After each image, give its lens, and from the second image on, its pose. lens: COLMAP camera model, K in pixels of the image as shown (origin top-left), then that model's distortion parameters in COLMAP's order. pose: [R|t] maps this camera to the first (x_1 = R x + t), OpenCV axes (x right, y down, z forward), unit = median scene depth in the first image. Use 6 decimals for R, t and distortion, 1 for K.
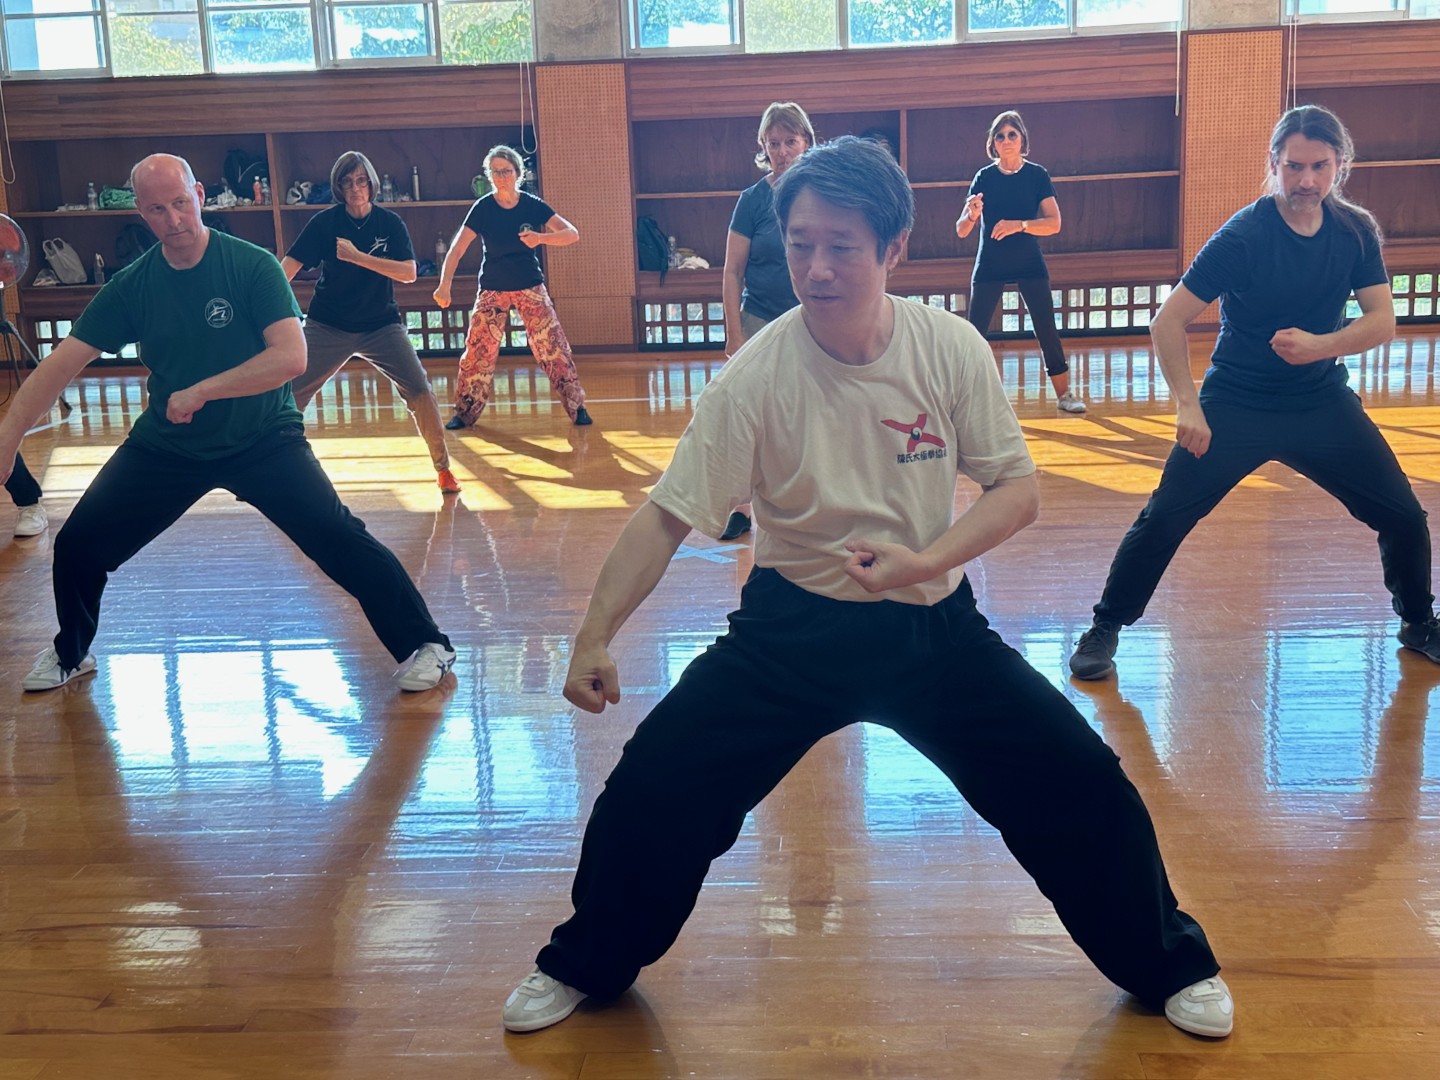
lens RADIAL K [[1650.5, 0, 720.0], [0, 1650.5, 540.0], [0, 0, 1]] dist [0.148475, -0.286249]
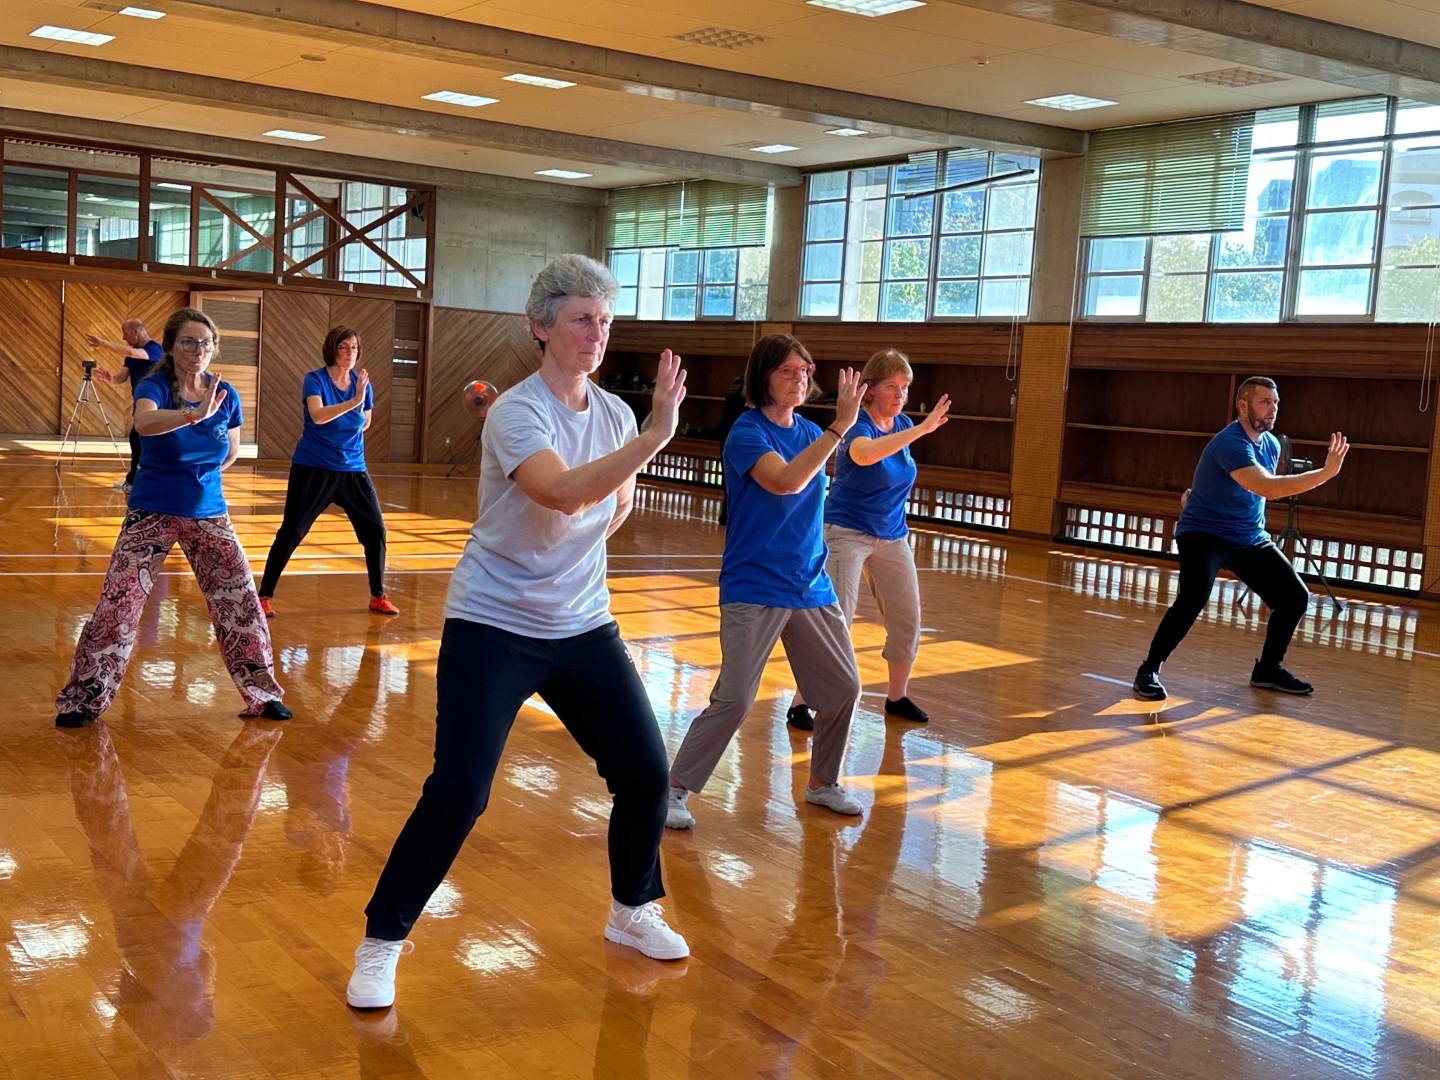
lens RADIAL K [[1909.8, 0, 718.3], [0, 1909.8, 501.6], [0, 0, 1]] dist [0.379906, -0.929966]
pose [[0.561220, 0.125152, -0.818150, 1.443113], [-0.263947, 0.963952, -0.033602, -0.035700], [0.784452, 0.234806, 0.574022, -0.093841]]
